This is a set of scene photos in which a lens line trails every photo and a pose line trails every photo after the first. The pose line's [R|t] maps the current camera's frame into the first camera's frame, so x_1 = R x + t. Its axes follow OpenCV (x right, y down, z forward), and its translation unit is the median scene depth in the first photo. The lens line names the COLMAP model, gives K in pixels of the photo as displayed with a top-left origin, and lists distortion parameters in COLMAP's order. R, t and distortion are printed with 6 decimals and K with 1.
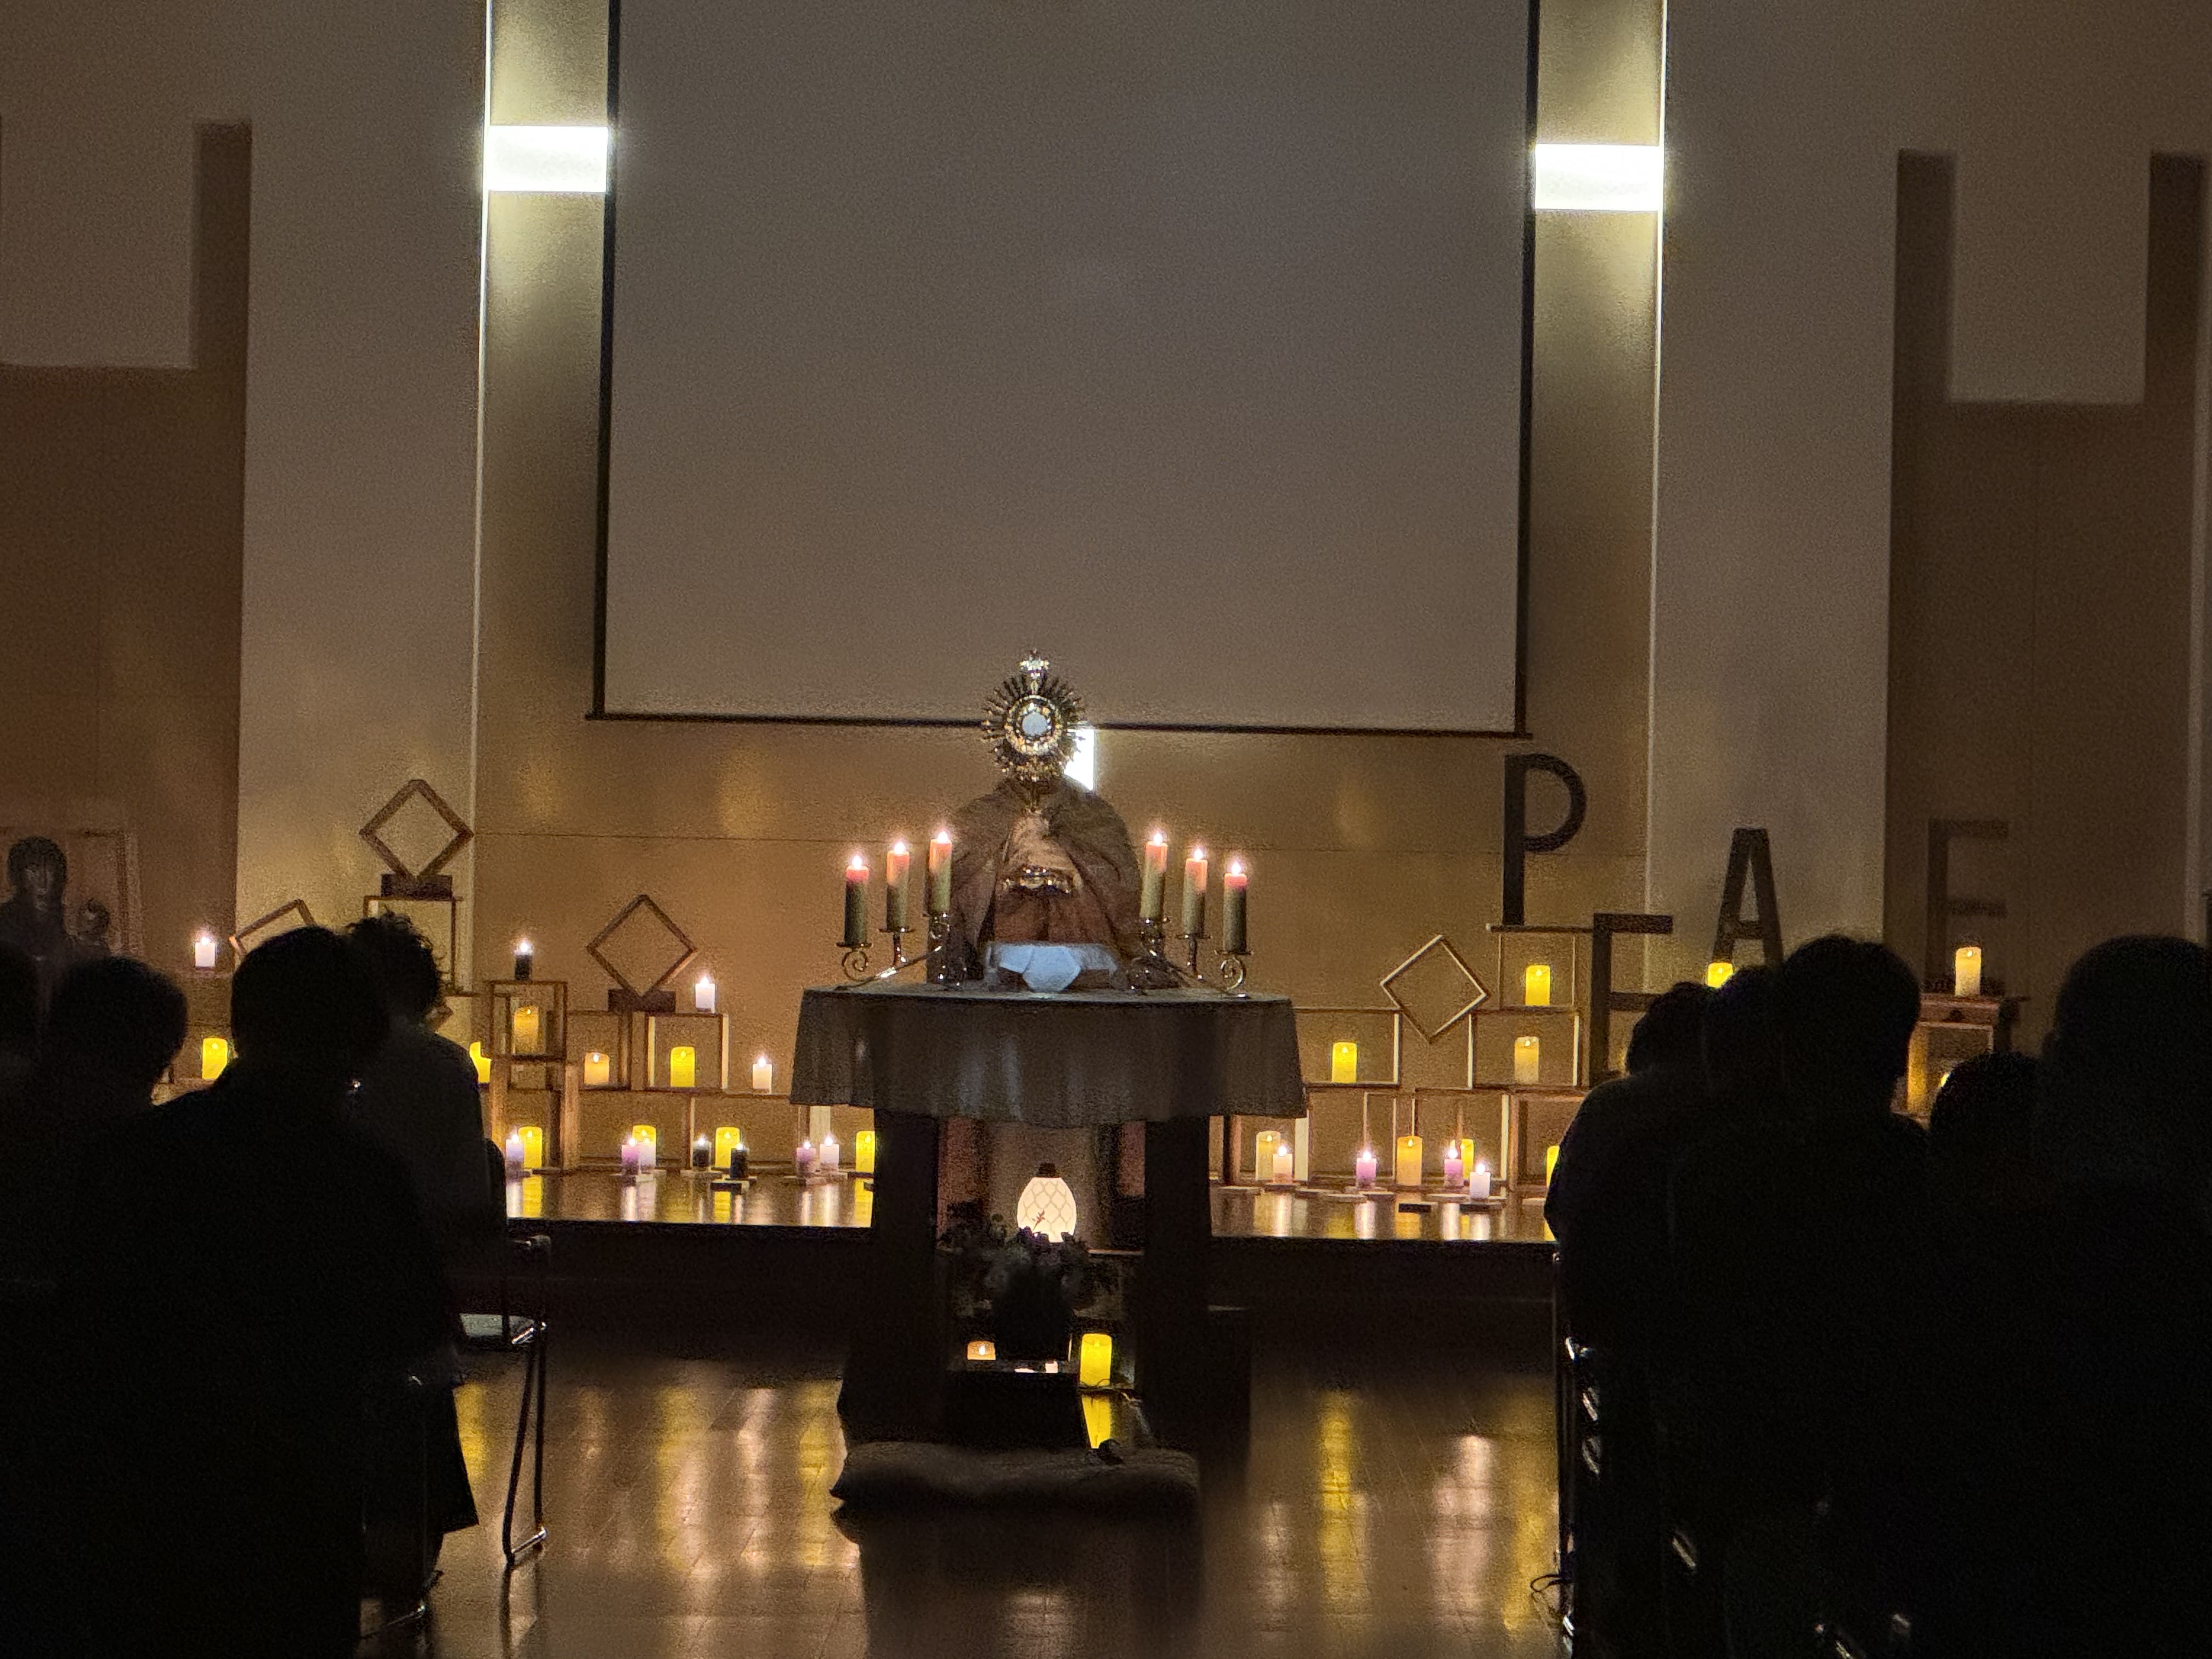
lens RADIAL K [[7139.9, 0, 1106.1], [0, 7139.9, 829.7], [0, 0, 1]] dist [-0.192654, 0.060136]
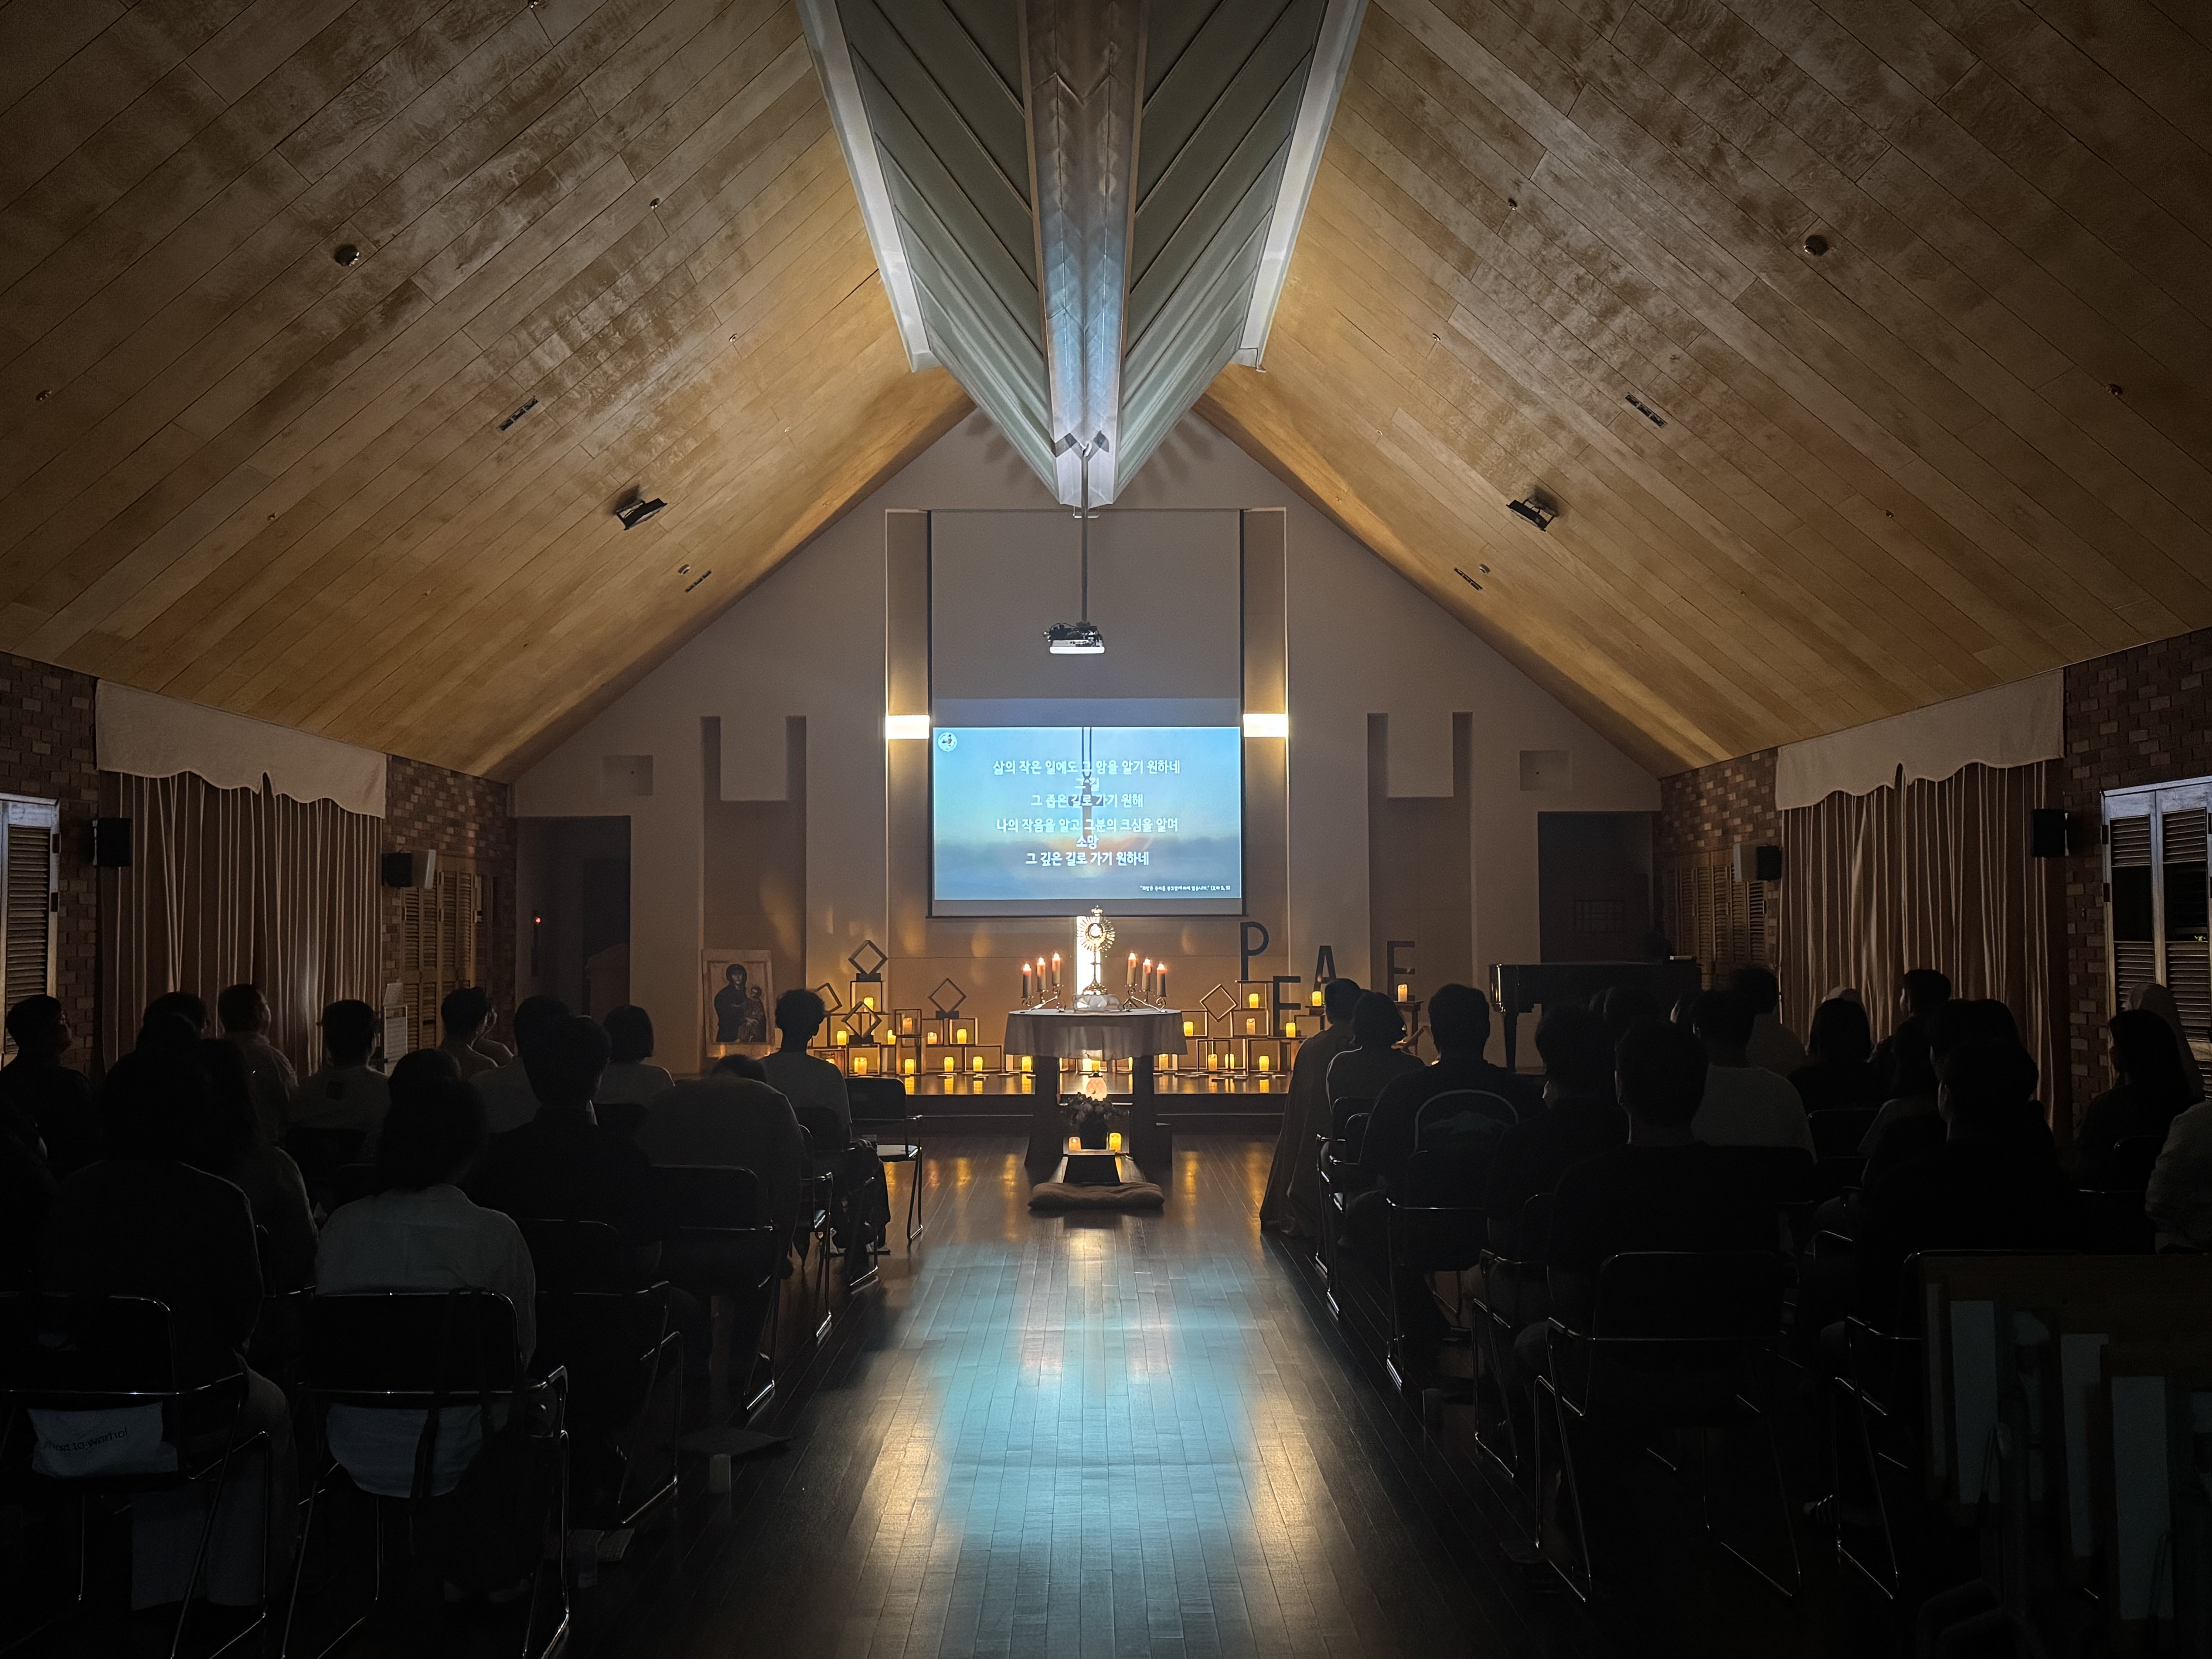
lens RADIAL K [[2053.3, 0, 1109.7], [0, 2053.3, 834.7], [0, 0, 1]] dist [0.095111, -0.013974]
pose [[0.999434, -0.024813, 0.022727, -0.016109], [0.025939, 0.998380, -0.050648, -0.005070], [-0.021434, 0.051208, 0.998458, 0.156759]]
